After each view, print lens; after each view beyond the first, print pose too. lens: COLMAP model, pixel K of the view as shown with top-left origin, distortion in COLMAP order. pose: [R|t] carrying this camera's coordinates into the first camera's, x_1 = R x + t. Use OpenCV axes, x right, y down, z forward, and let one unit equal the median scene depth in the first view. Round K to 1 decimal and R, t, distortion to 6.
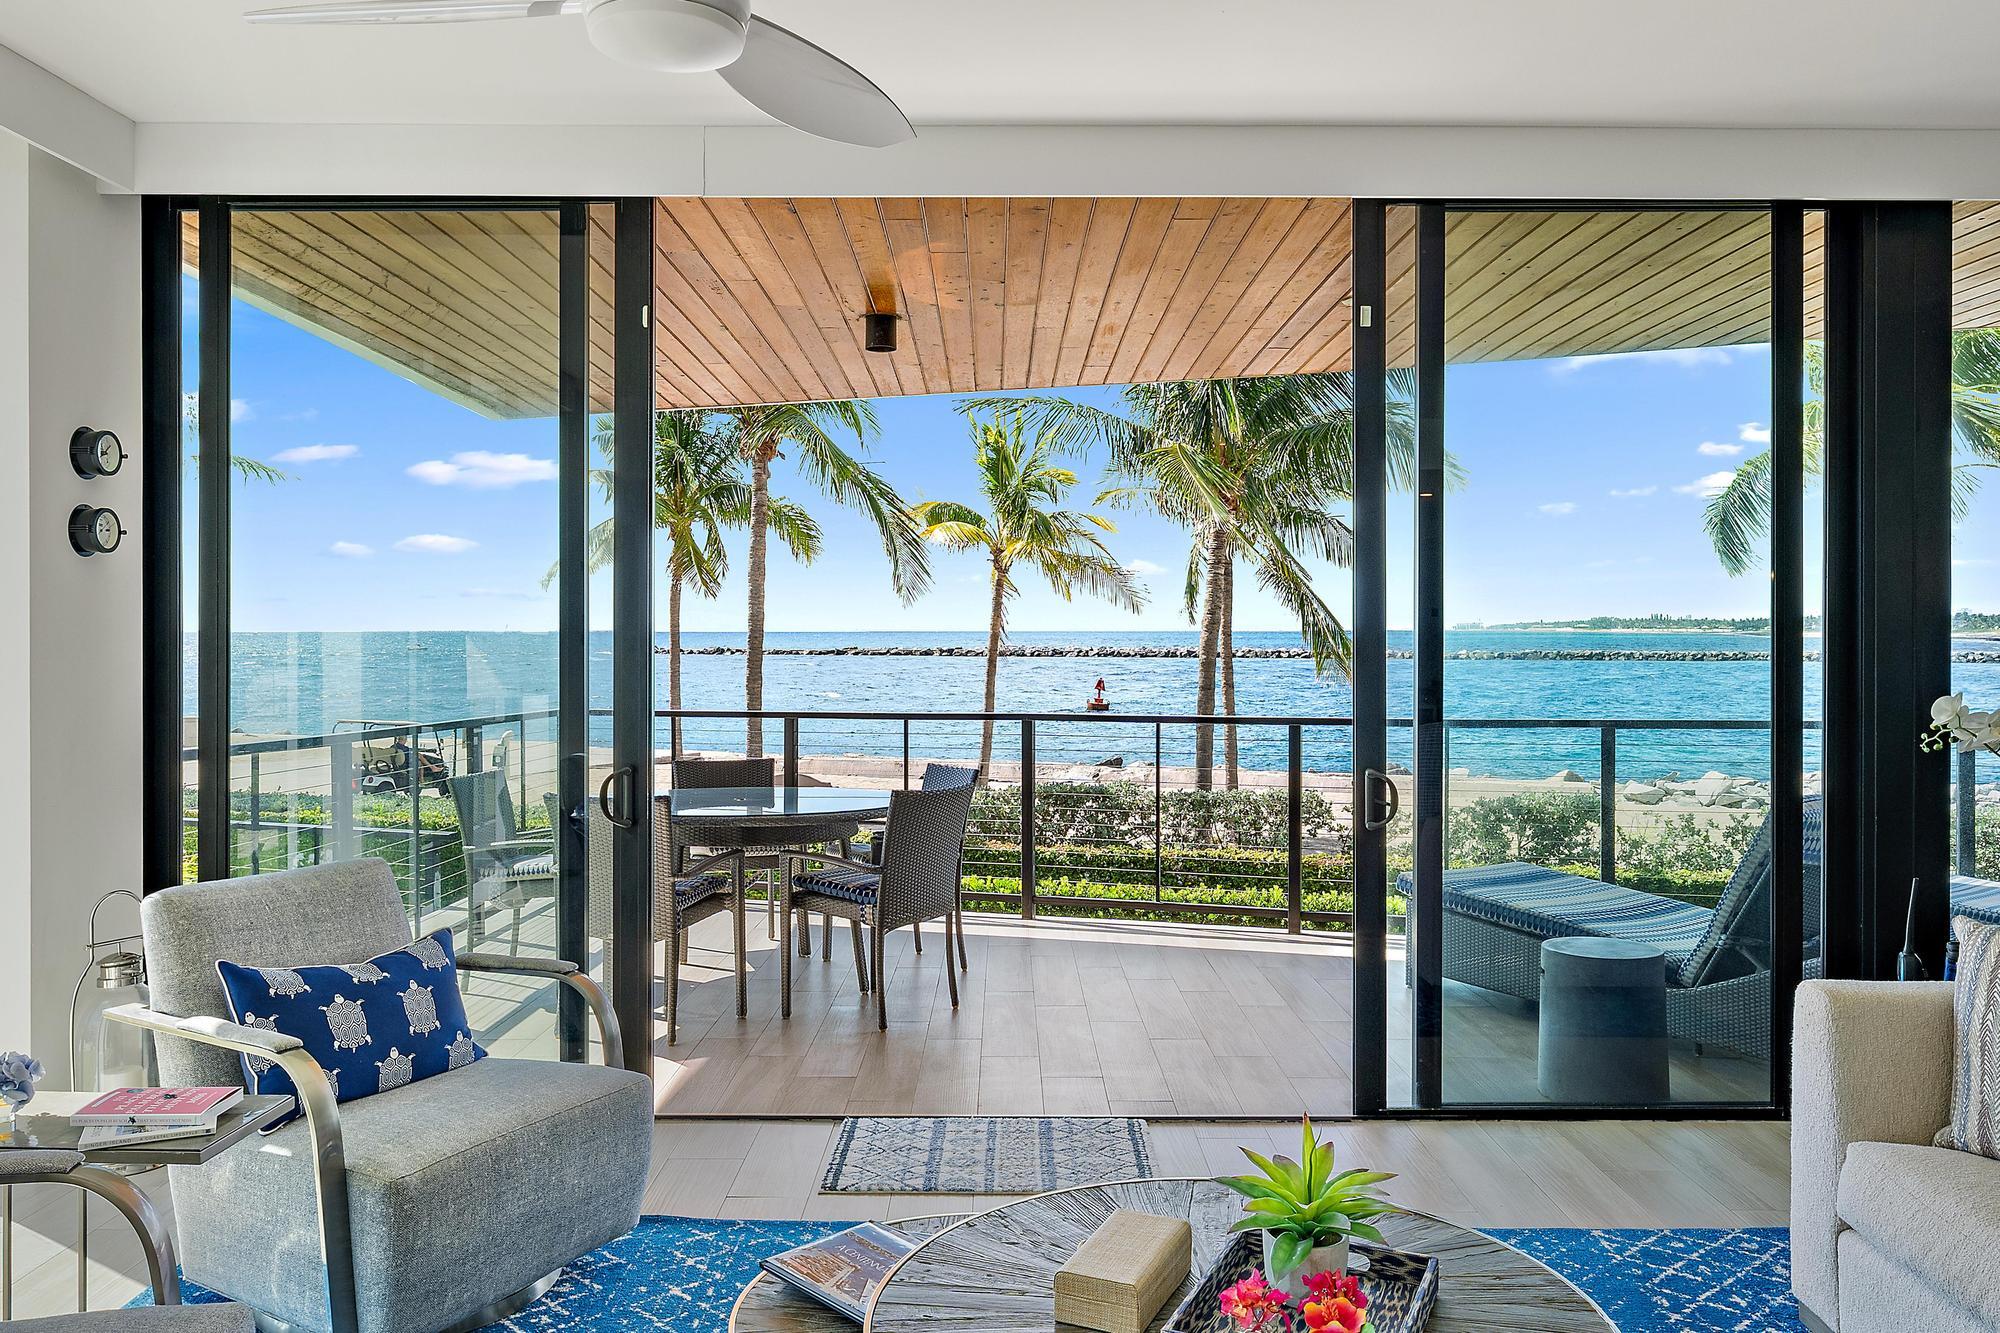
lens RADIAL K [[1470.4, 0, 999.5], [0, 1470.4, 634.7], [0, 0, 1]] dist [-0.002447, -0.001133]
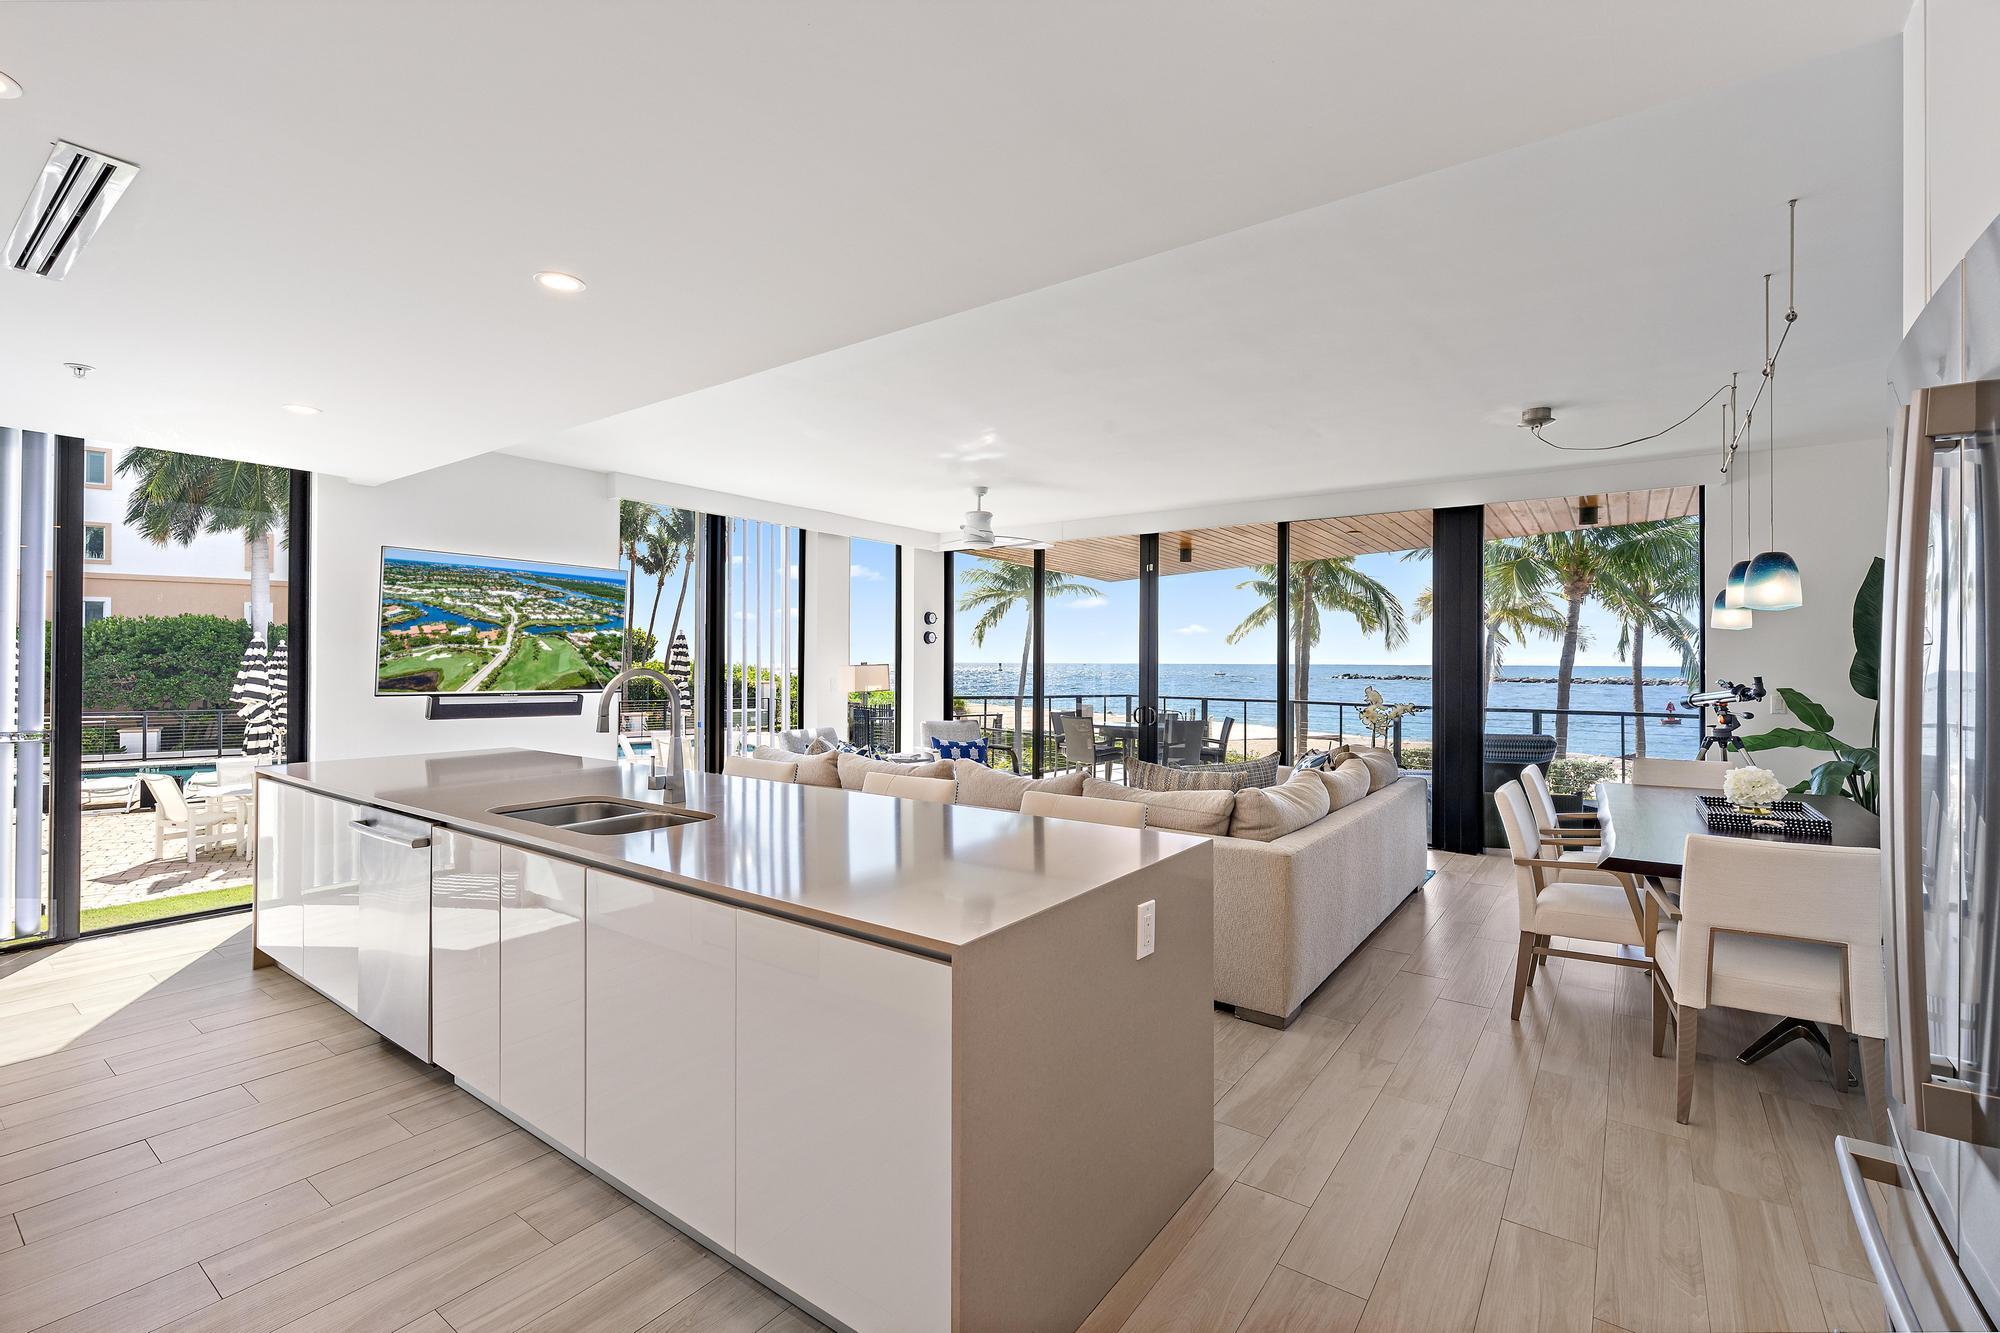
lens RADIAL K [[874.0, 0, 1004.5], [0, 874.0, 658.0], [0, 0, 1]] dist [-0.000207, -0.000307]
pose [[0.812119, 0.002319, -0.583487, 0.665023], [-0.007928, 0.999944, -0.007059, -0.000427], [0.583437, 0.010359, 0.812092, -0.573670]]
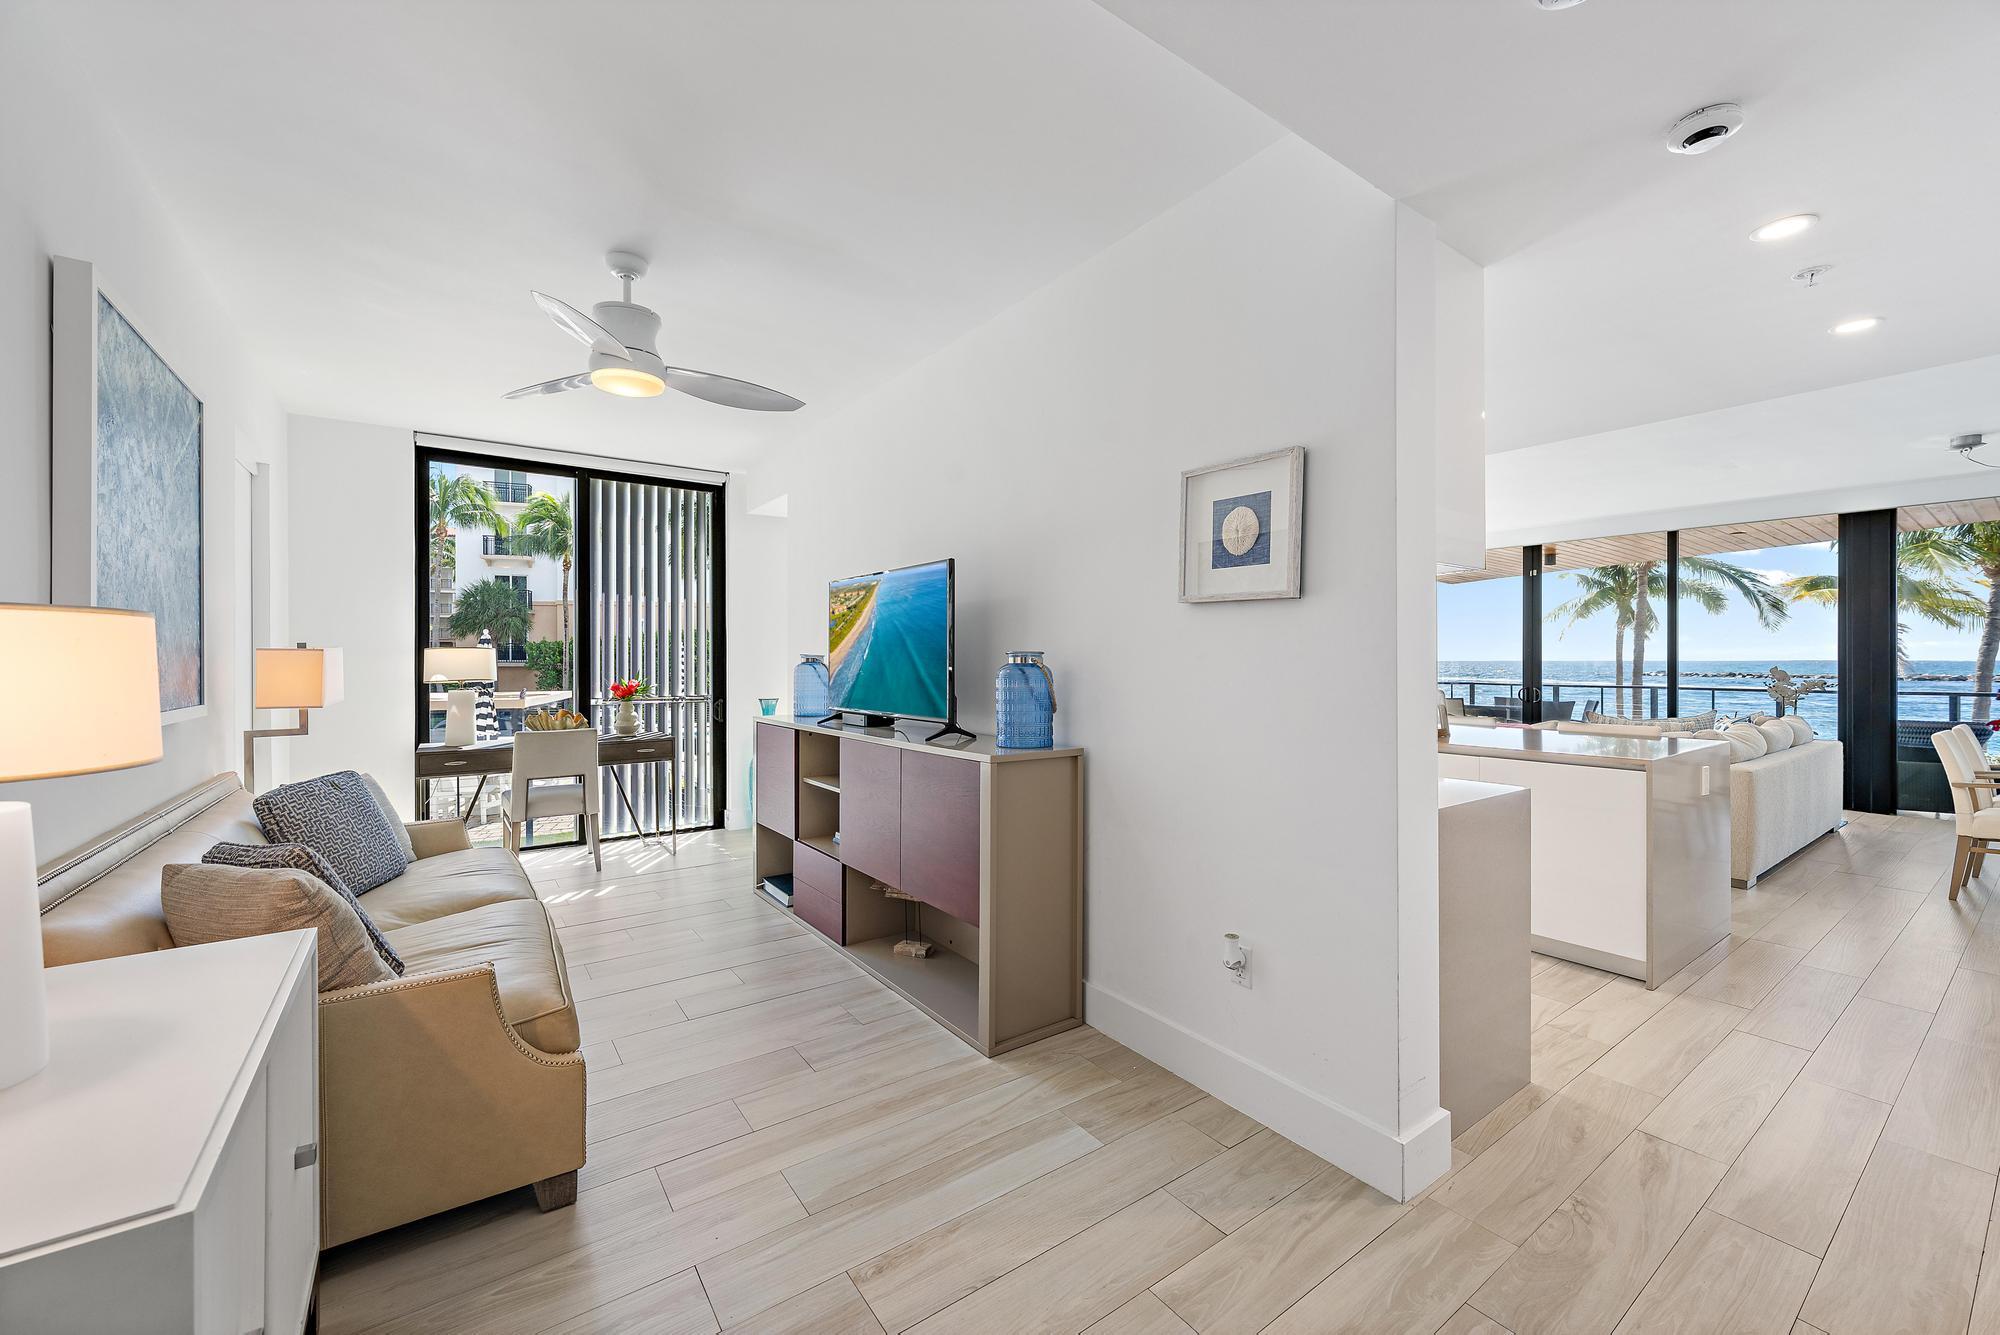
lens RADIAL K [[788.9, 0, 1005.2], [0, 788.9, 663.3], [0, 0, 1]] dist [-0.001278, 0.000107]
pose [[0.588818, 0.002639, -0.808261, 0.673913], [-0.002100, 0.999996, 0.001736, 0.019435], [0.808263, 0.000675, 0.588822, -1.062317]]
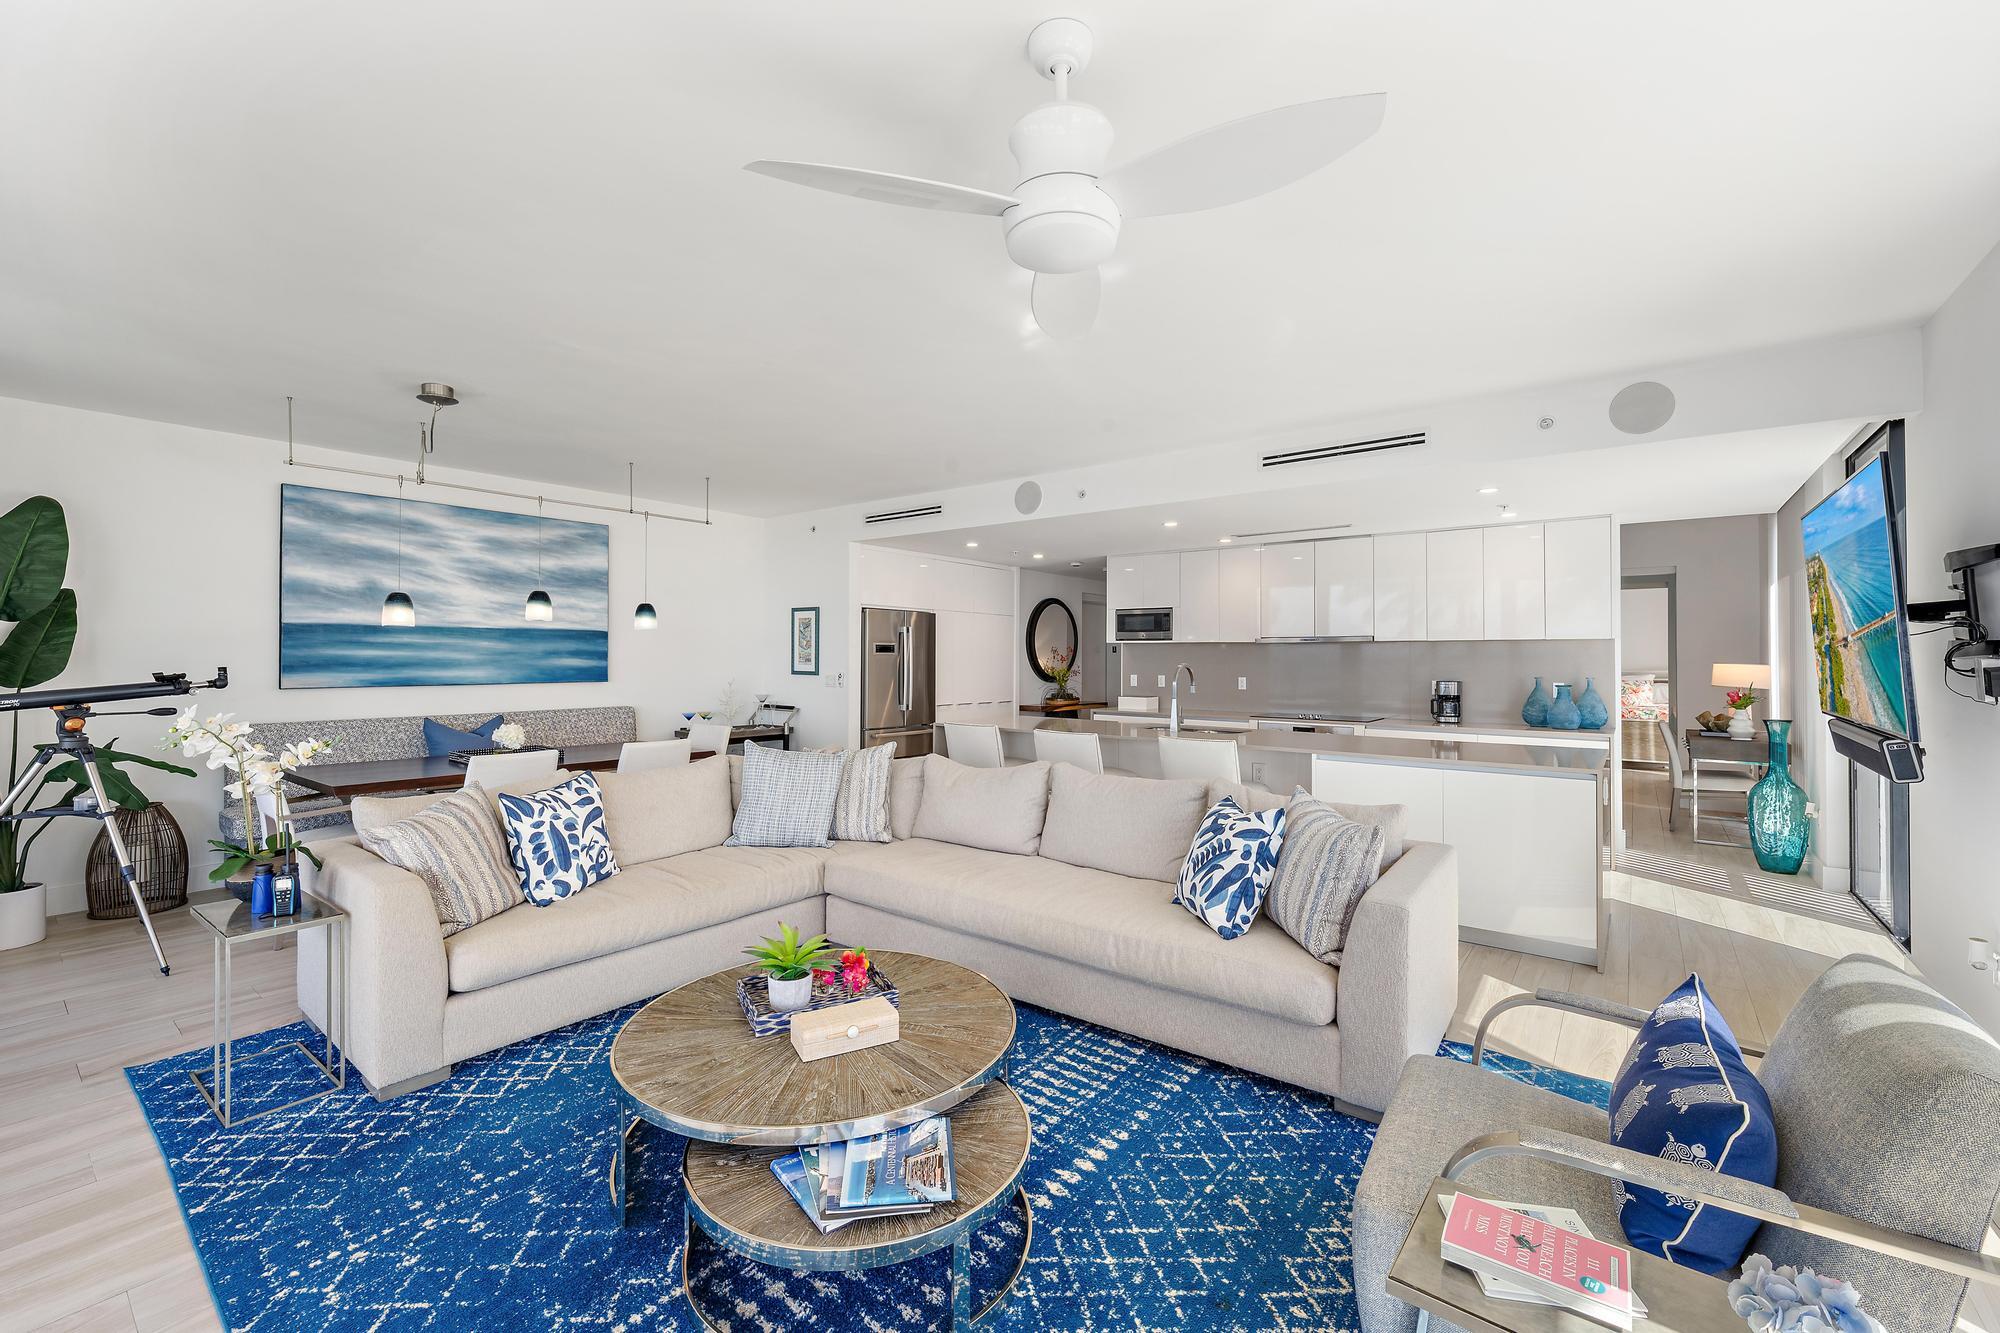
lens RADIAL K [[808.1, 0, 1000.0], [0, 808.1, 666.5], [0, 0, 1]] dist [0.000043, 0.000035]
pose [[-0.789506, -0.006986, 0.613703, -0.268226], [0.001384, 0.999912, 0.013163, -0.003666], [-0.613741, 0.011241, -0.789427, 0.680203]]
